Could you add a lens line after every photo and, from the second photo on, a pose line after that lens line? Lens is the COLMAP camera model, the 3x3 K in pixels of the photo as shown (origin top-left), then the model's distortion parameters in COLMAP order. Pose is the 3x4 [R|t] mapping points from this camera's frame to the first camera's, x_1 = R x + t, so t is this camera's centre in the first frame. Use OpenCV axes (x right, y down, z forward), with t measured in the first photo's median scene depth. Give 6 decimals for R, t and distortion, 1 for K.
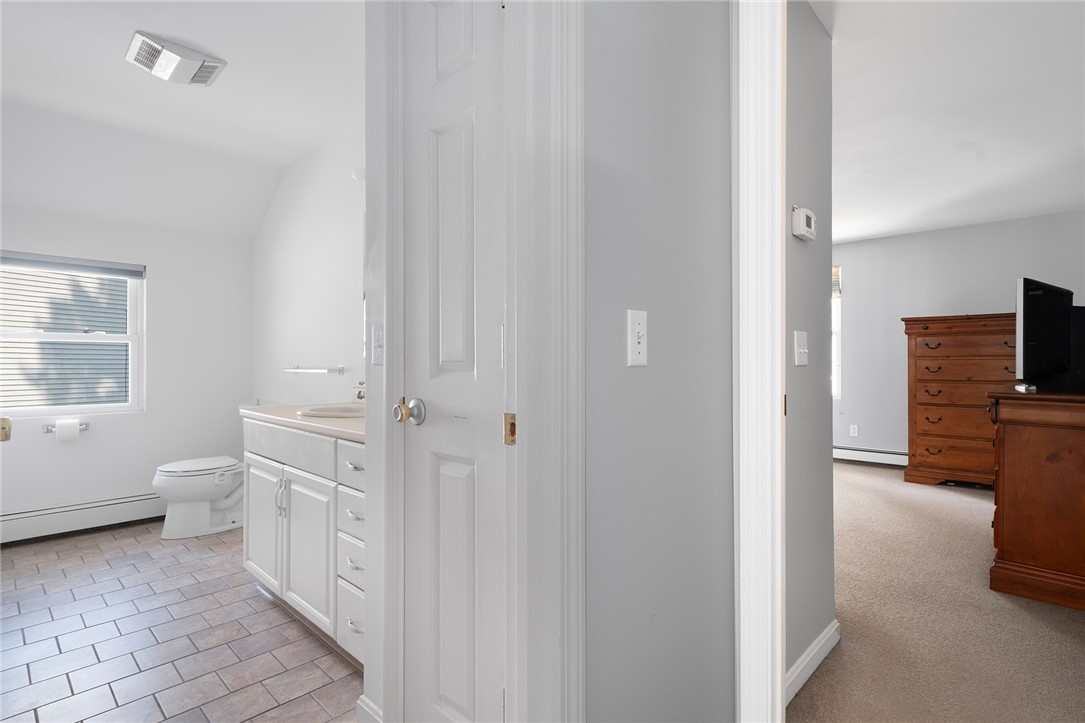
lens RADIAL K [[521.5, 0, 539.8], [0, 521.5, 359.1], [0, 0, 1]] dist [-0.001040, -0.001507]
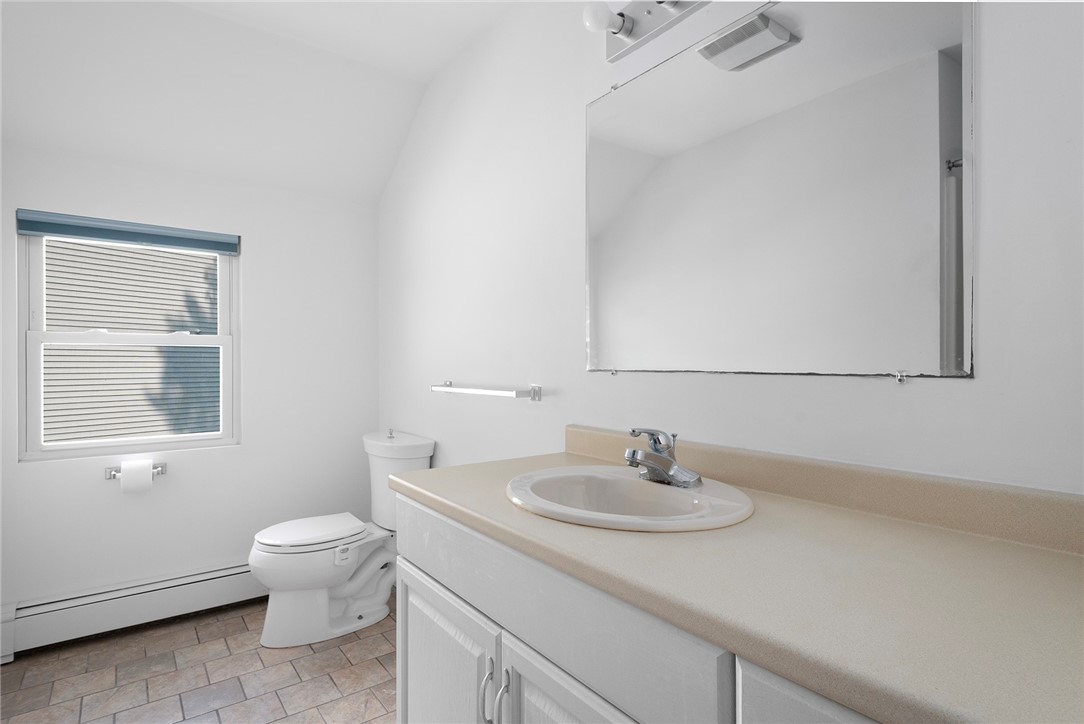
lens RADIAL K [[559.8, 0, 542.0], [0, 559.8, 362.0], [0, 0, 1]] dist [0.002724, -0.000096]
pose [[0.984220, -0.002721, -0.176928, -0.315893], [0.003719, 0.999979, 0.005312, -0.018838], [0.176909, -0.005886, 0.984210, 0.463180]]
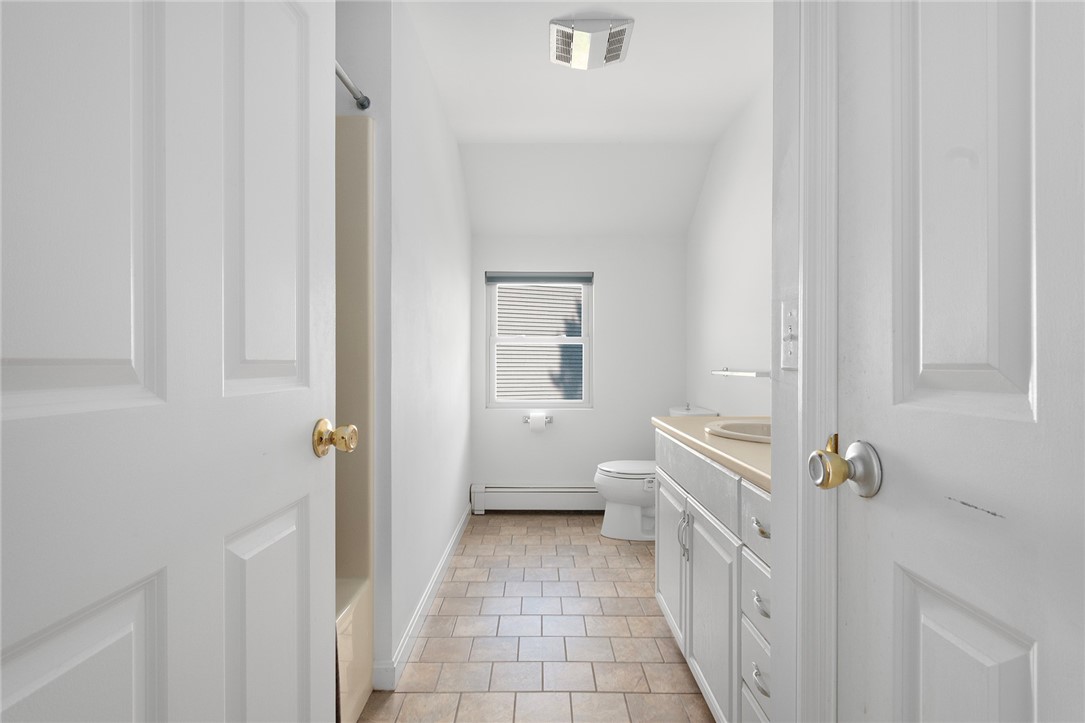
lens RADIAL K [[539.7, 0, 542.4], [0, 539.7, 366.0], [0, 0, 1]] dist [0.001214, 0.000354]
pose [[0.686295, 0.005847, -0.727300, -0.040971], [0.004113, 0.999920, 0.011920, -0.000854], [0.727311, -0.011172, 0.686217, 0.237515]]
